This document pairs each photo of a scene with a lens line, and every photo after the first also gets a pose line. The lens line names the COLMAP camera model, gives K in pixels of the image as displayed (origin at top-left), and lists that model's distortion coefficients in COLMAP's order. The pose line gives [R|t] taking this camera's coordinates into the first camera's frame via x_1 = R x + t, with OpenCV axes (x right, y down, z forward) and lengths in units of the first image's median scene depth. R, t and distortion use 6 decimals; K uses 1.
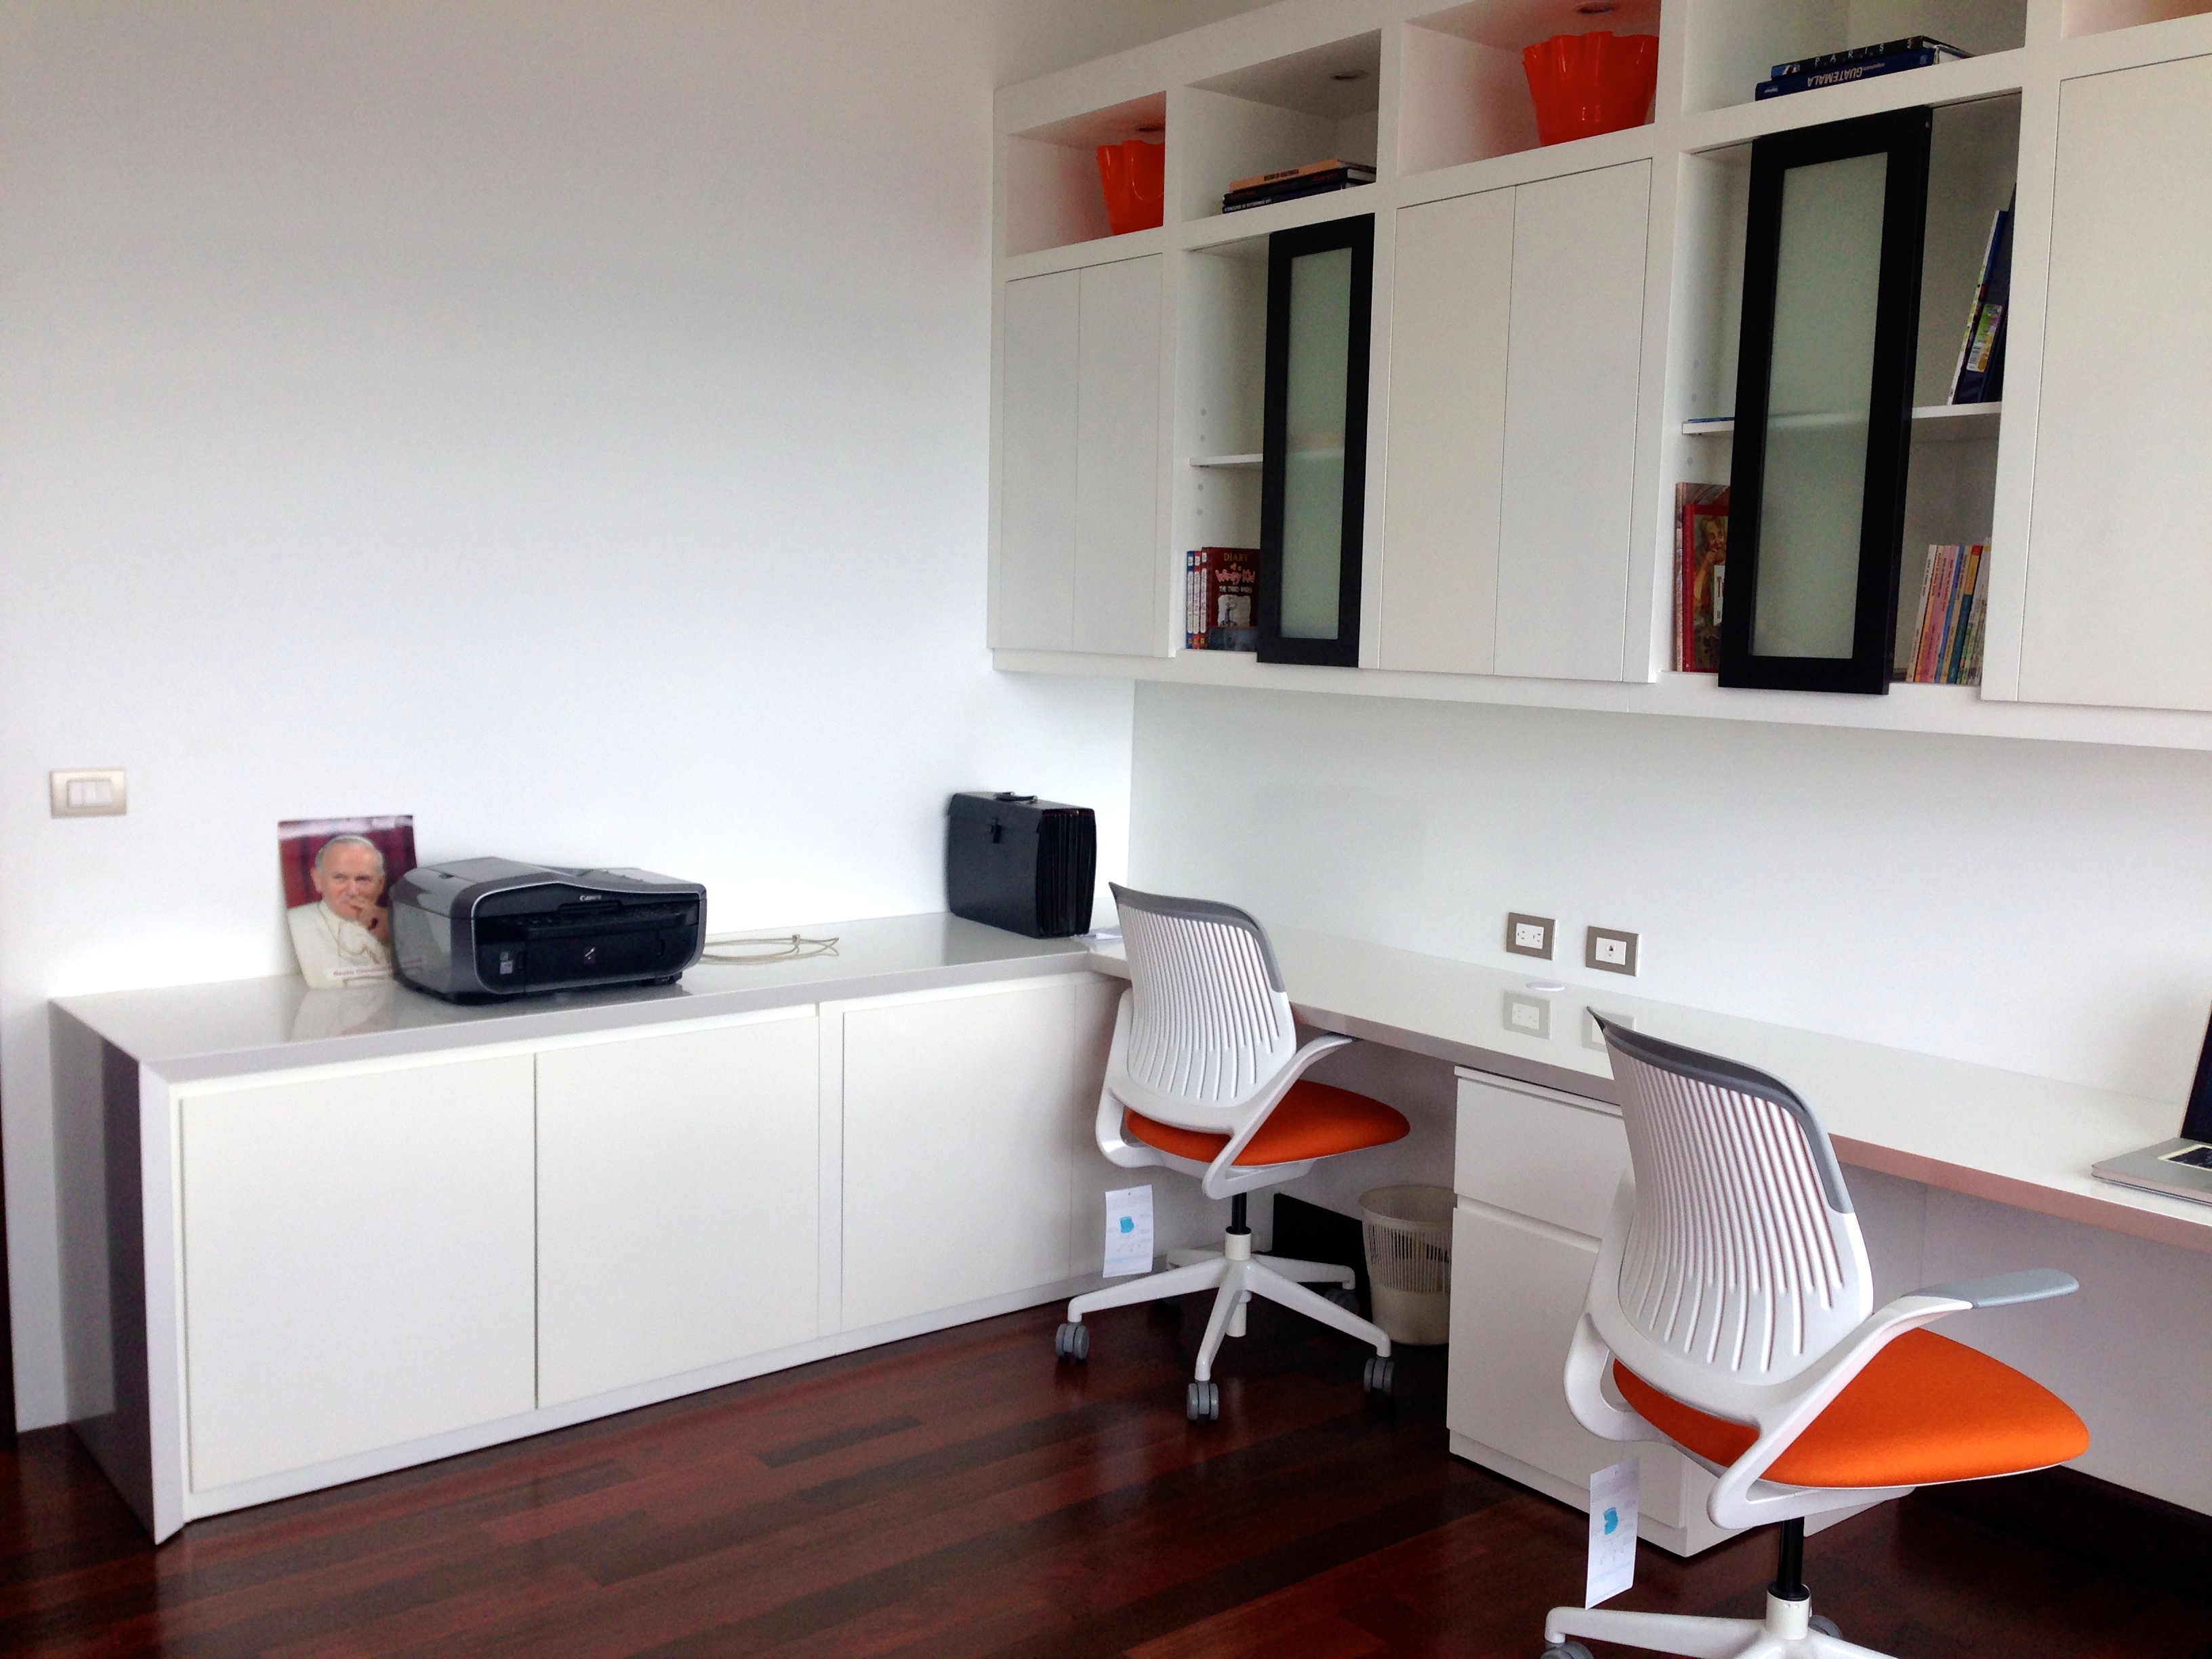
lens RADIAL K [[1980.2, 0, 1165.6], [0, 1980.2, 832.5], [0, 0, 1]] dist [0.084188, -0.072870]
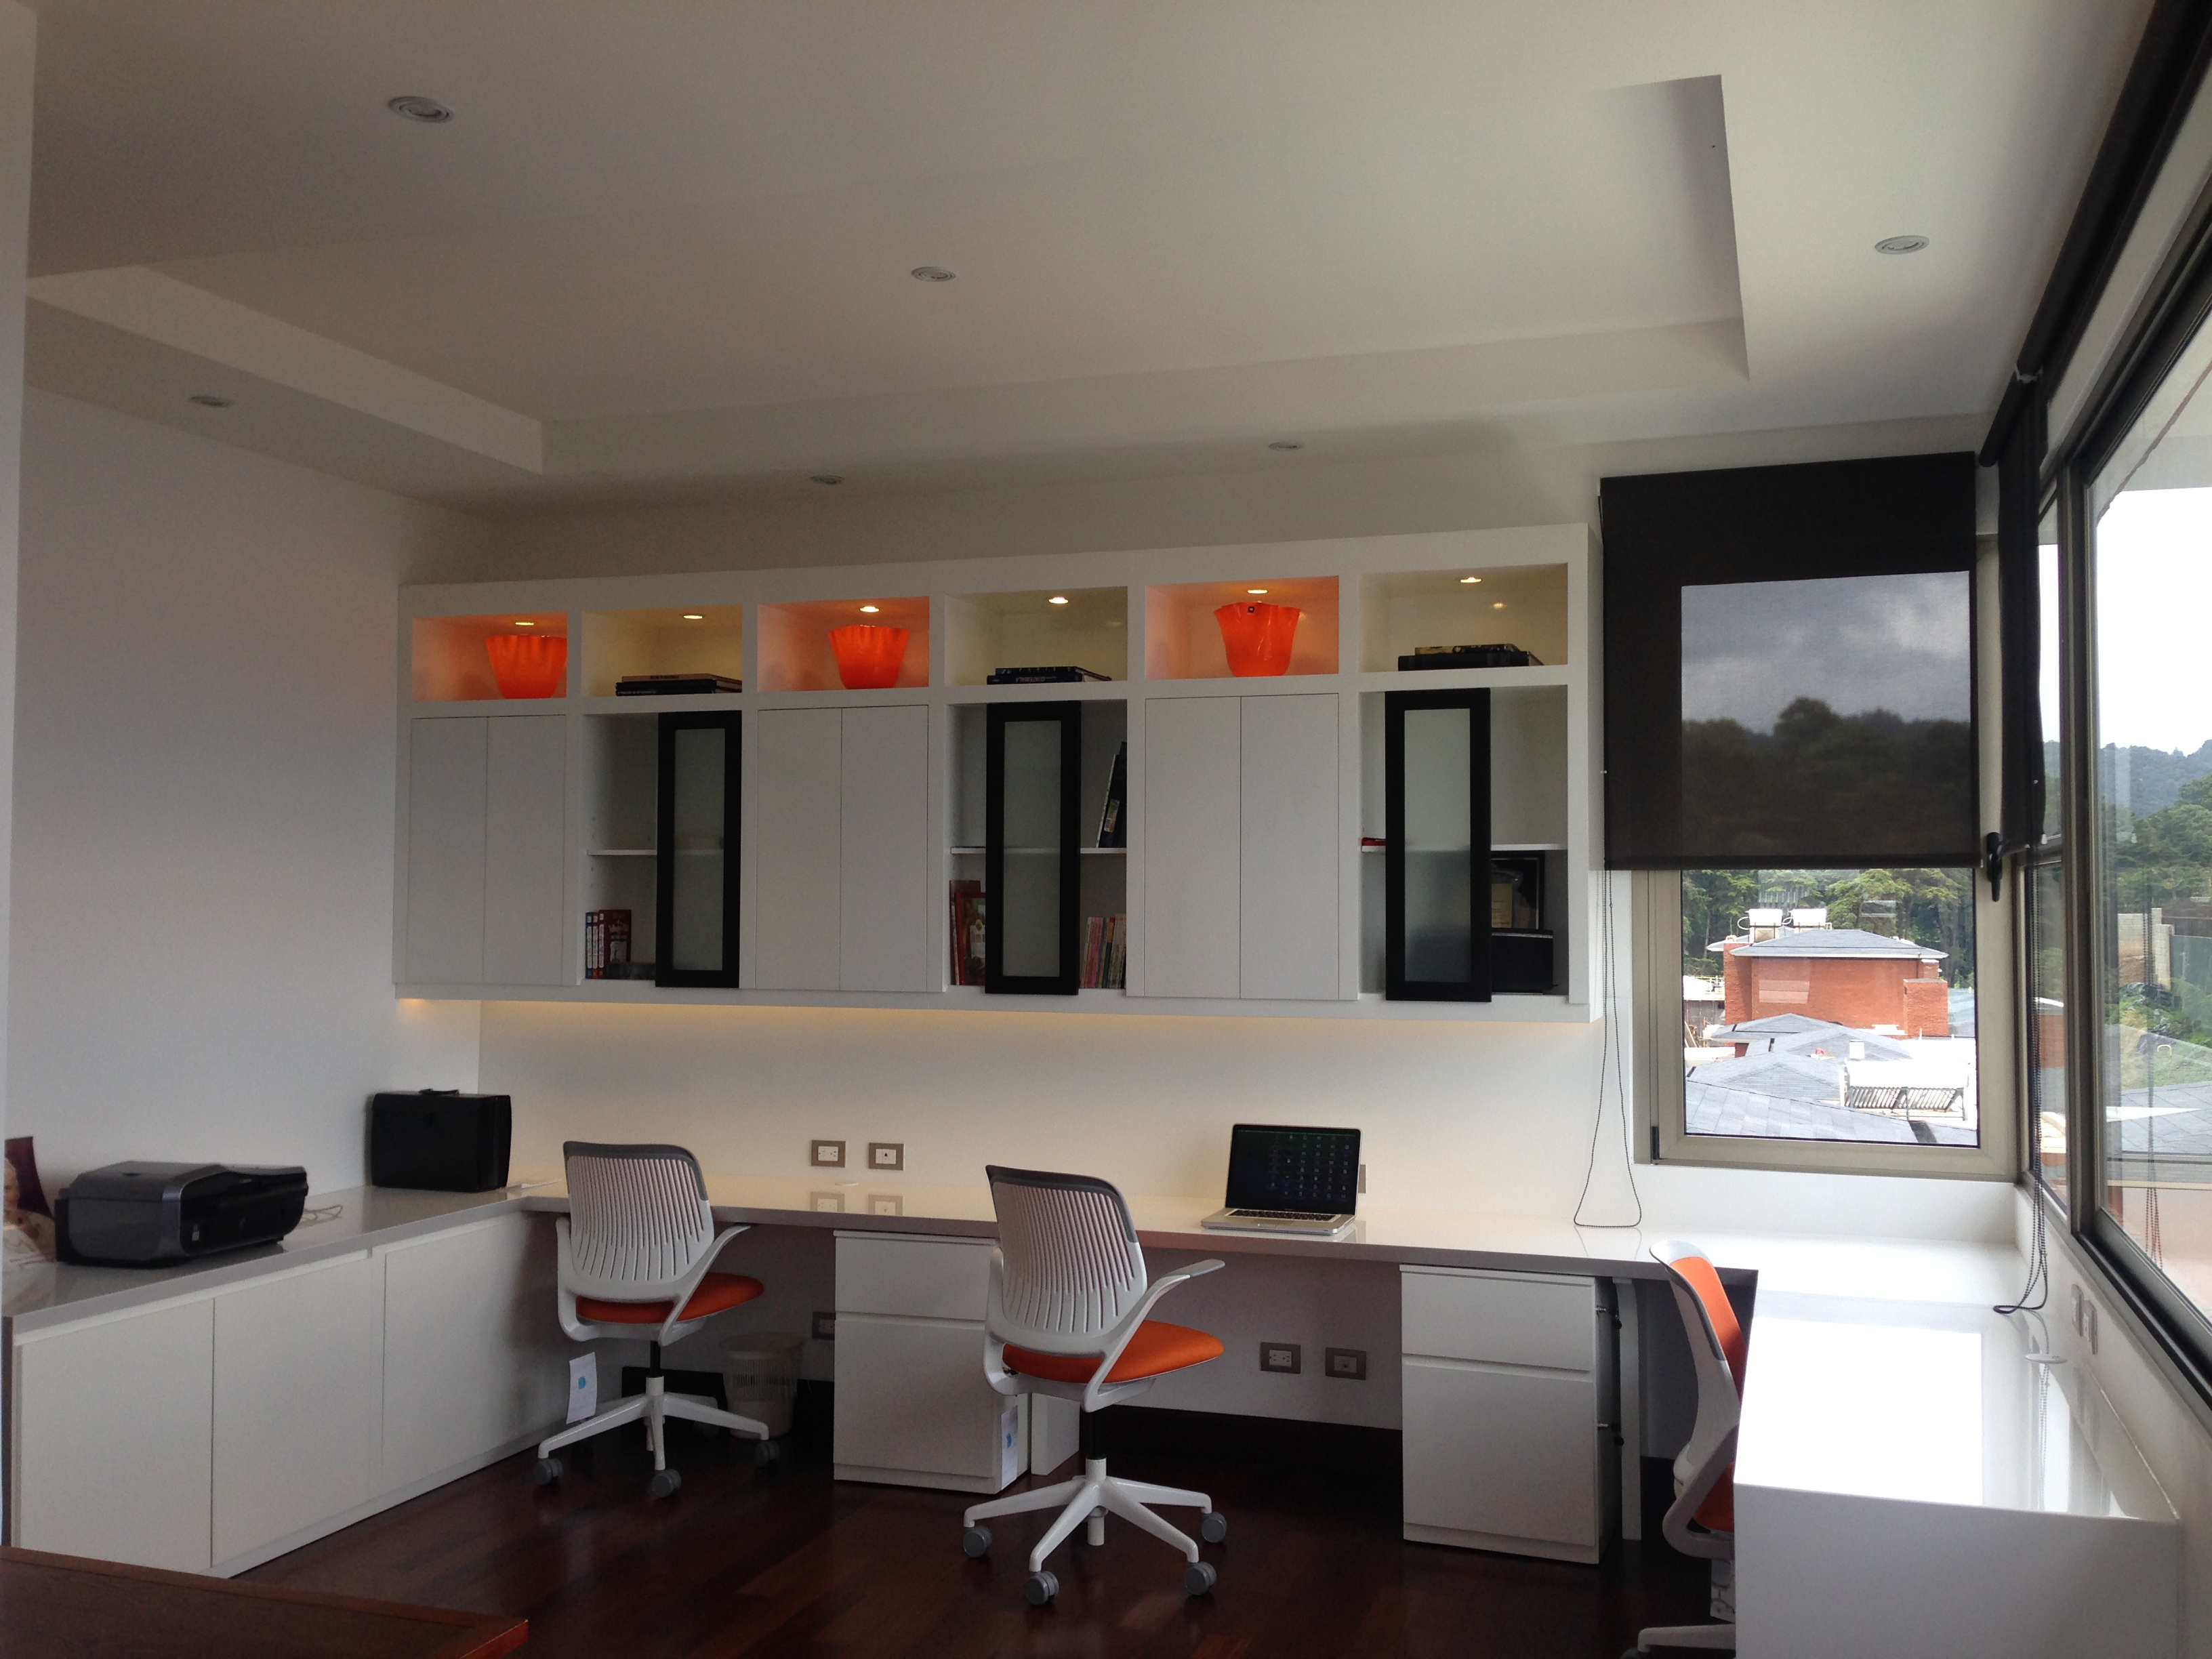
lens RADIAL K [[1980.2, 0, 1140.0], [0, 1980.2, 837.9], [0, 0, 1]] dist [0.084188, -0.072870]
pose [[0.839428, 0.000475, 0.543470, -0.534324], [0.075239, 0.990269, -0.117077, 0.008088], [-0.538237, 0.139168, 0.831224, -0.543345]]
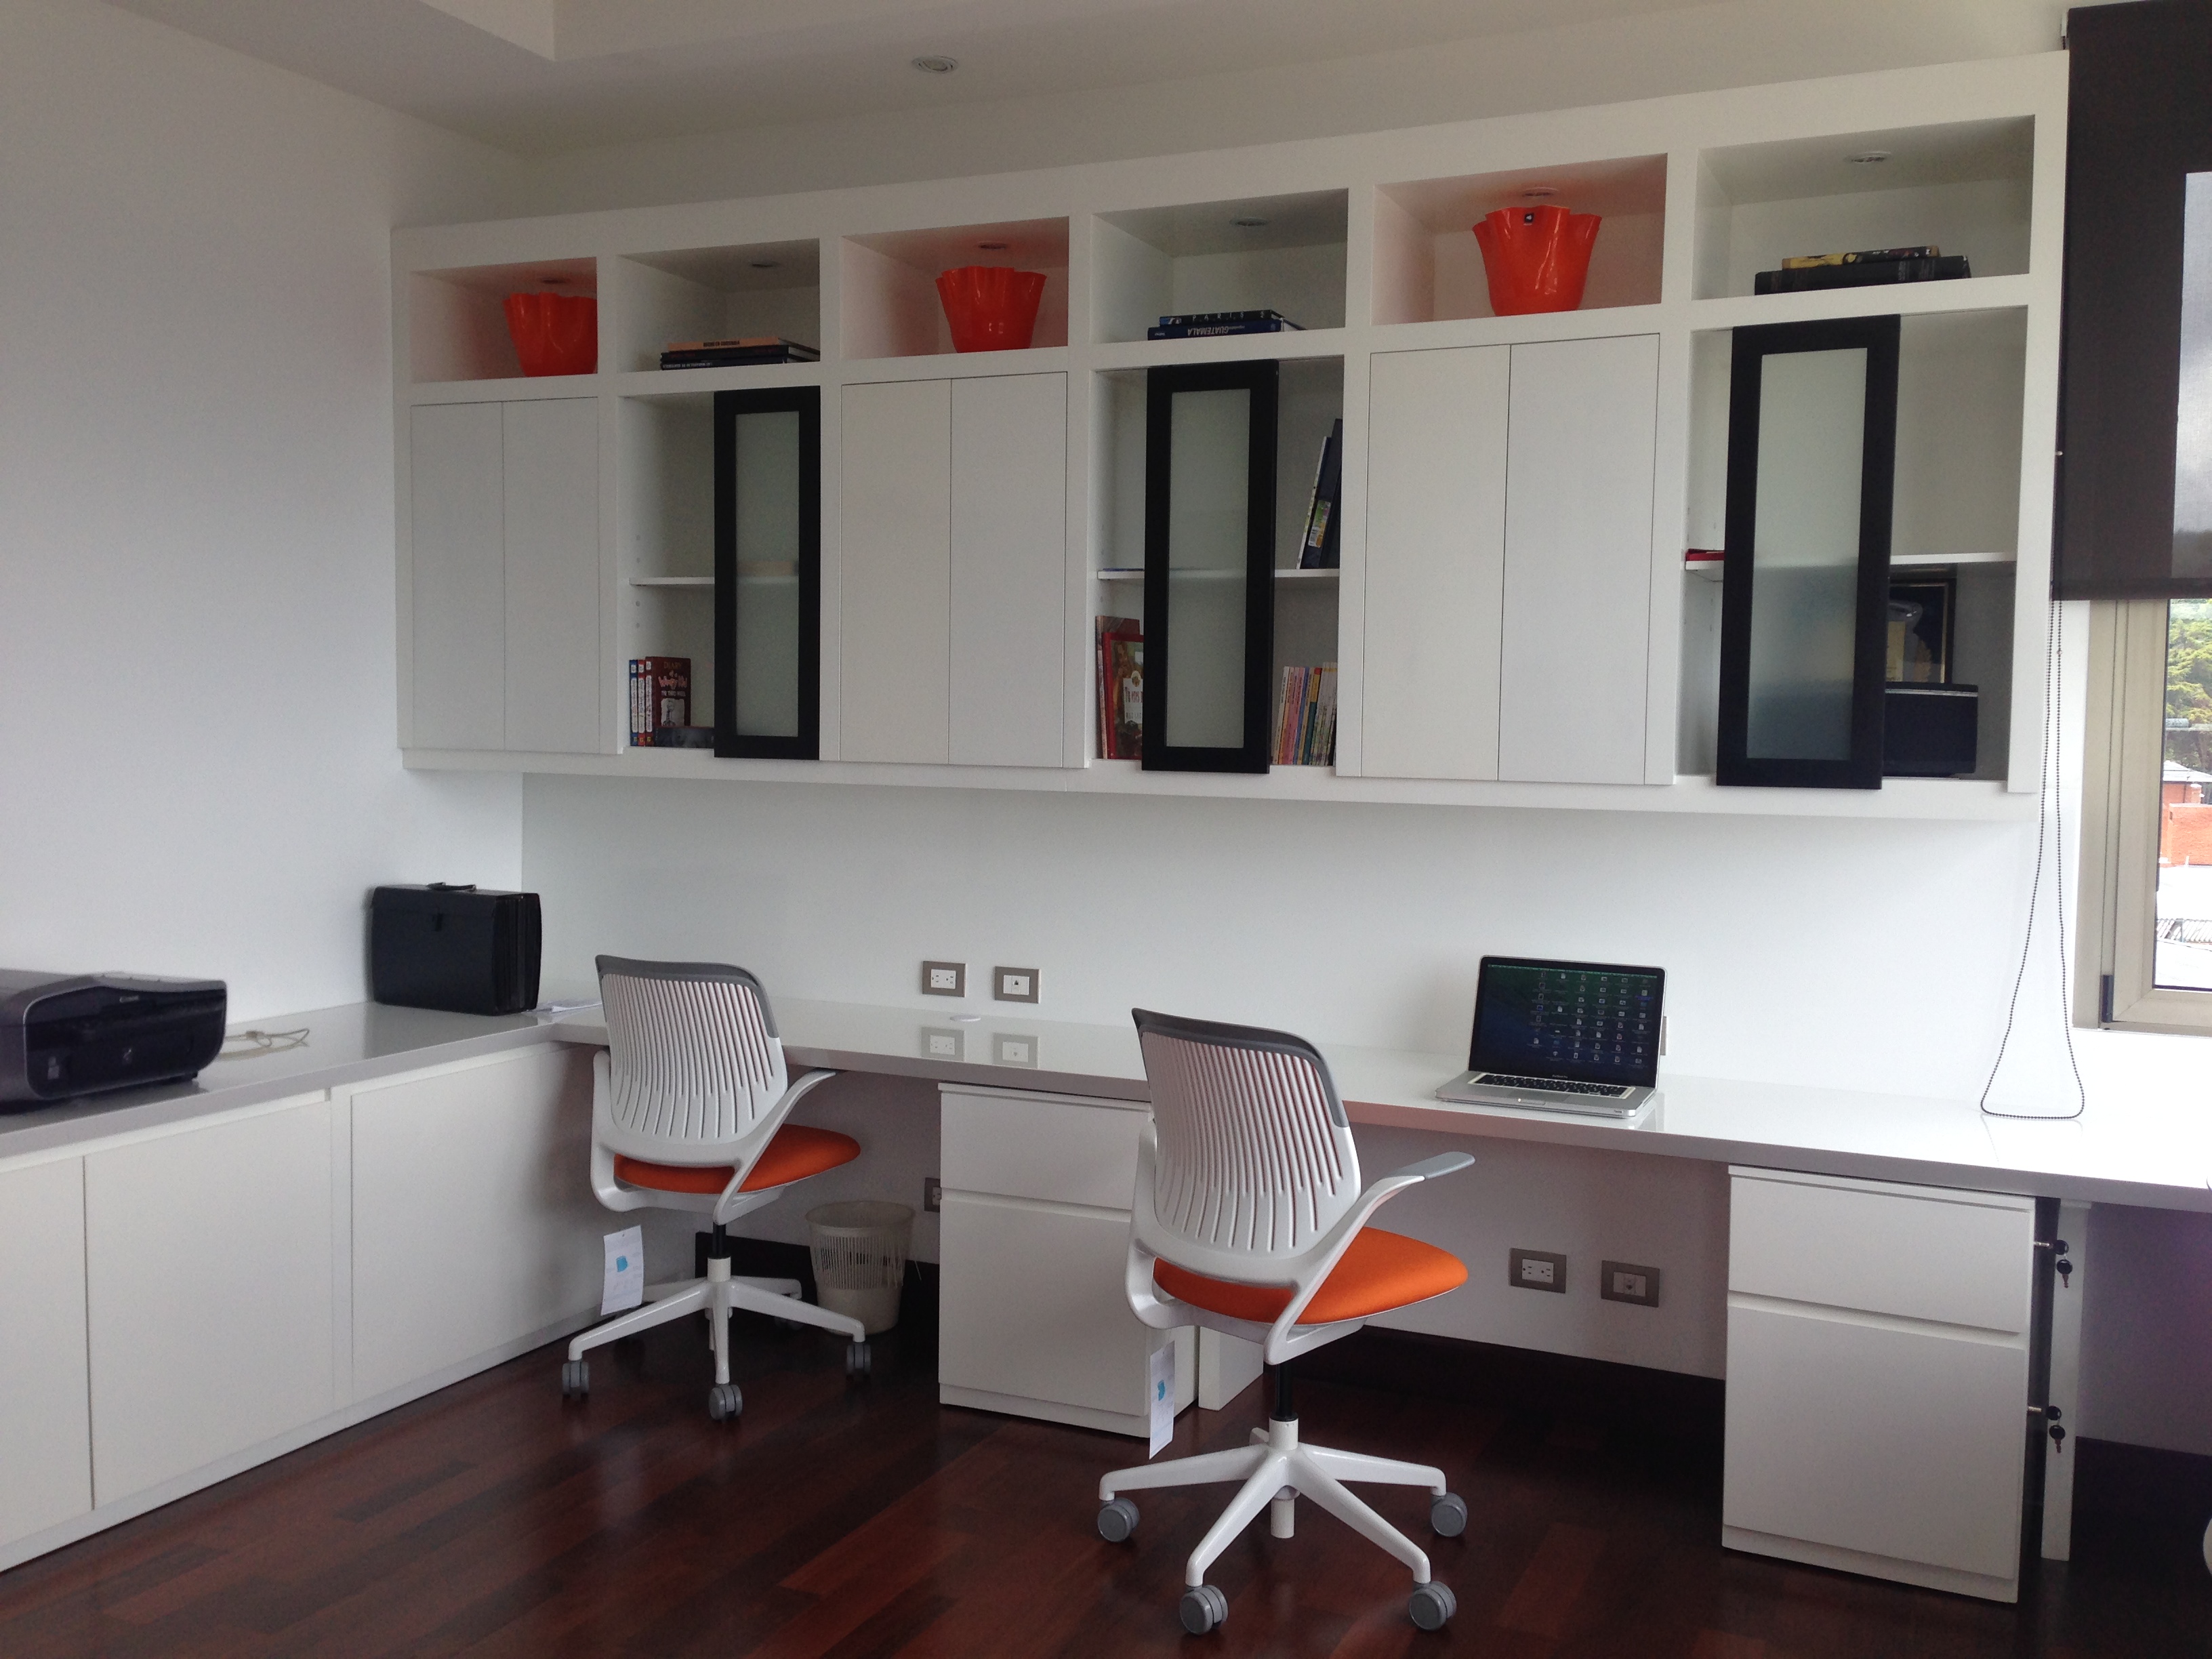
lens RADIAL K [[1980.2, 0, 1130.6], [0, 1980.2, 829.9], [0, 0, 1]] dist [0.084188, -0.072870]
pose [[0.893038, -0.034494, 0.448658, -0.294140], [0.054698, 0.997985, -0.032146, 0.007624], [-0.446645, 0.053248, 0.893125, -0.157341]]
